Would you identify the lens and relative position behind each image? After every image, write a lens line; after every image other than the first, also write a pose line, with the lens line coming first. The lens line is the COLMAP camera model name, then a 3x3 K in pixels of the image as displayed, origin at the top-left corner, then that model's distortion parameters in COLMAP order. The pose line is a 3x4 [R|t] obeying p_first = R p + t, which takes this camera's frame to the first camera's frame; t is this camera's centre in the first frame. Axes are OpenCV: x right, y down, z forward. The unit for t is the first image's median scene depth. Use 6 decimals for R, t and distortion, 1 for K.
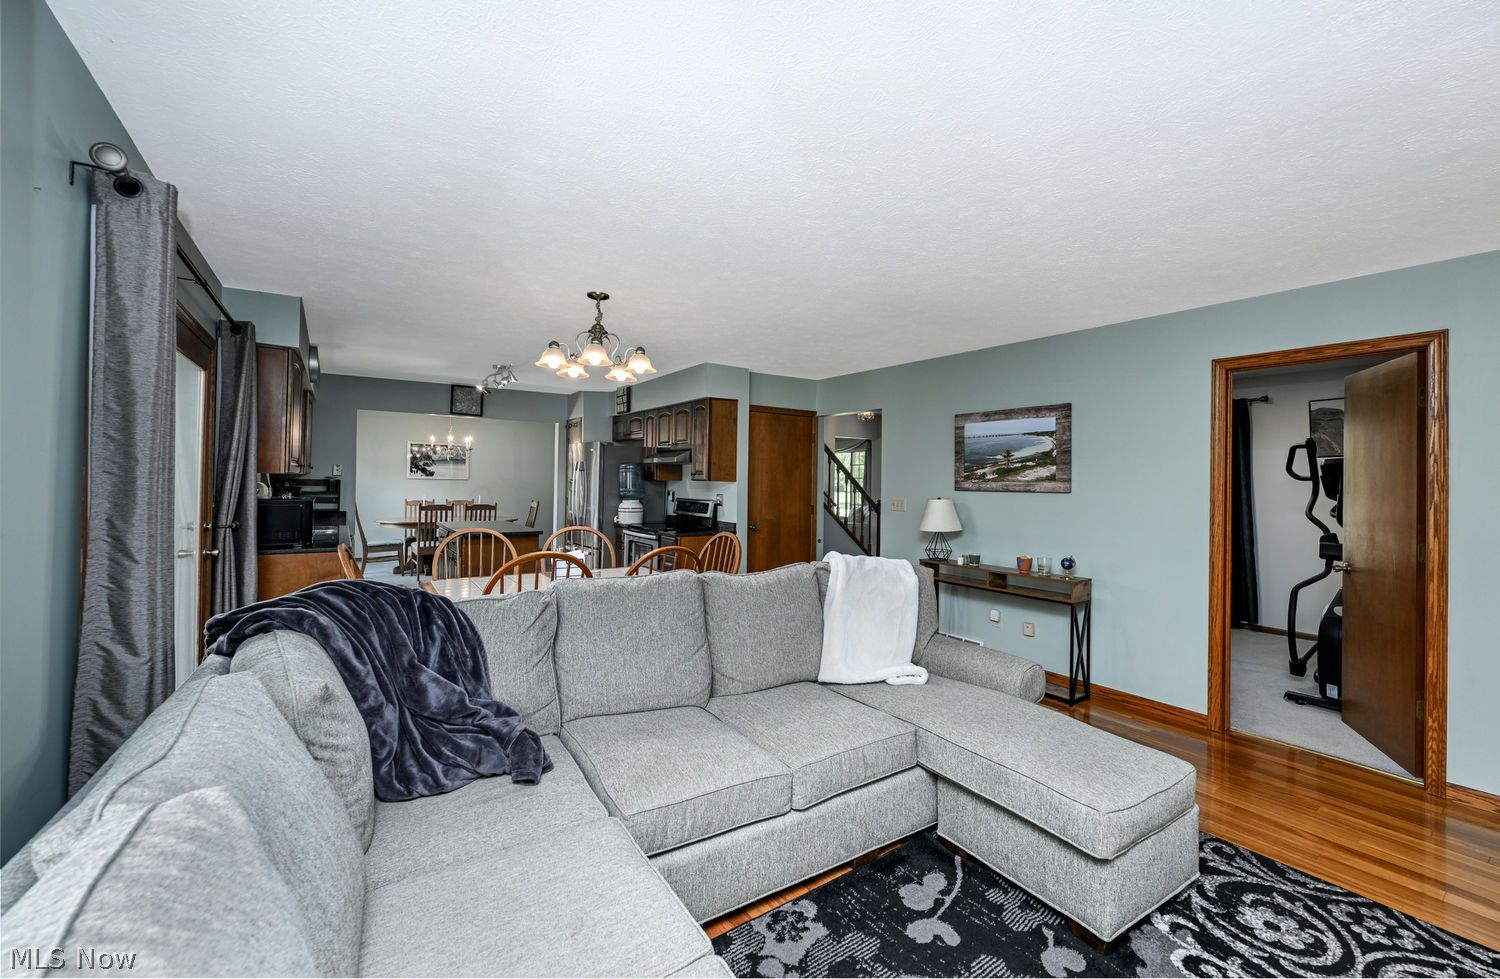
lens RADIAL K [[593.9, 0, 748.9], [0, 593.9, 481.9], [0, 0, 1]] dist [-0.006307, 0.000593]
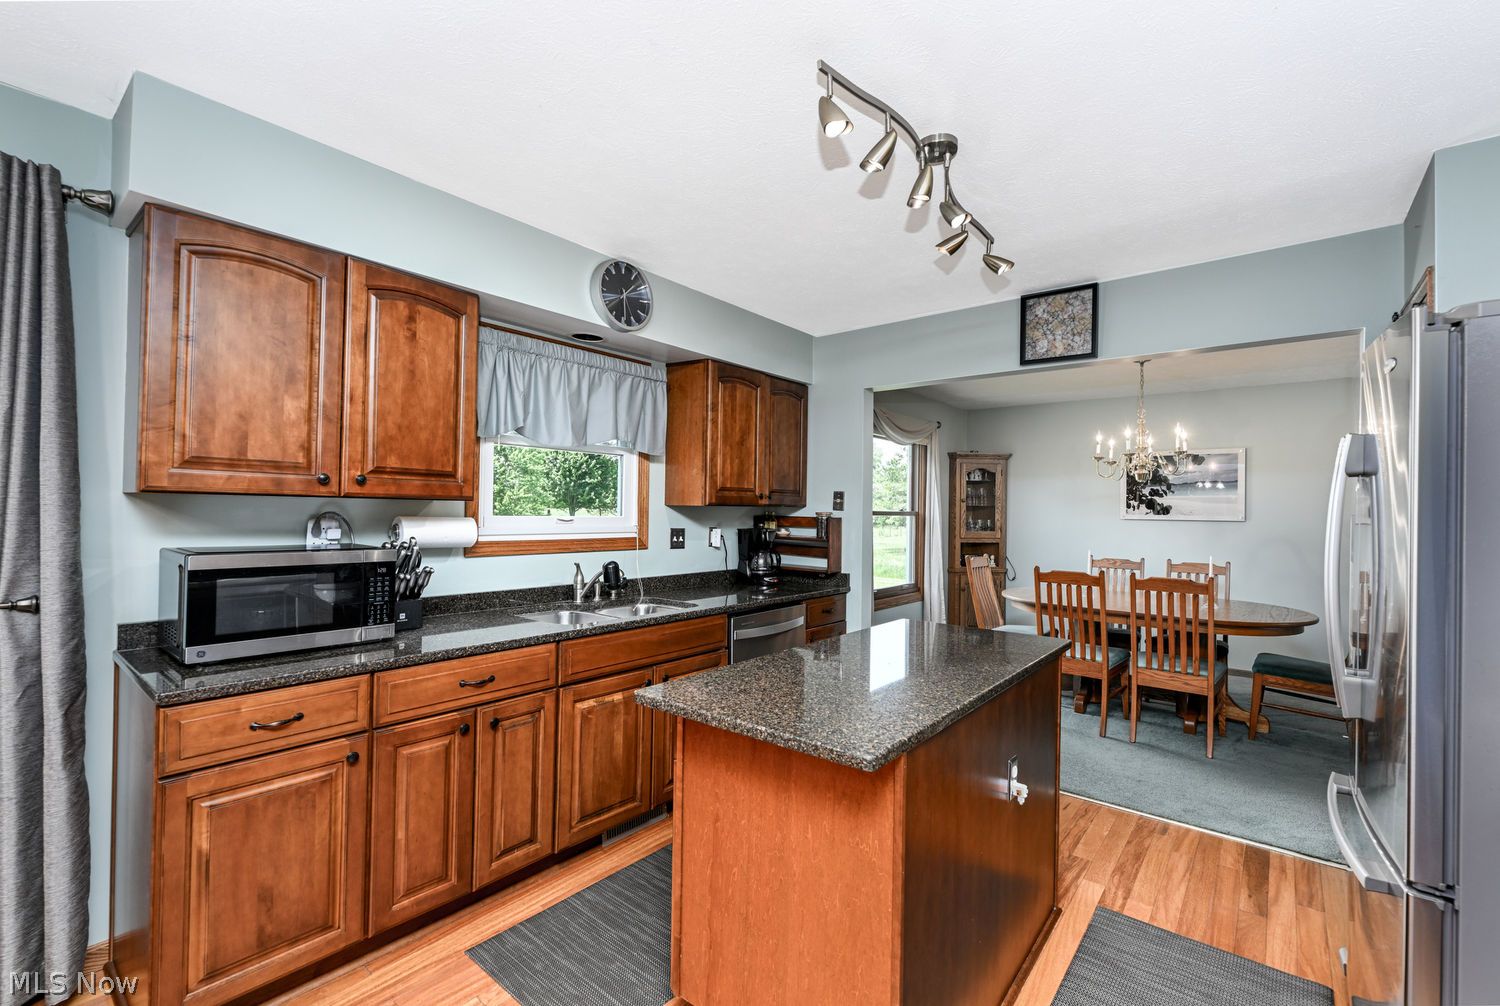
lens RADIAL K [[642.6, 0, 745.6], [0, 642.6, 503.2], [0, 0, 1]] dist [0.001061, -0.000189]
pose [[0.270076, -0.024960, -0.962515, -0.331919], [-0.009606, 0.999544, -0.028616, 0.002733], [0.962791, 0.016974, 0.269713, 2.083541]]
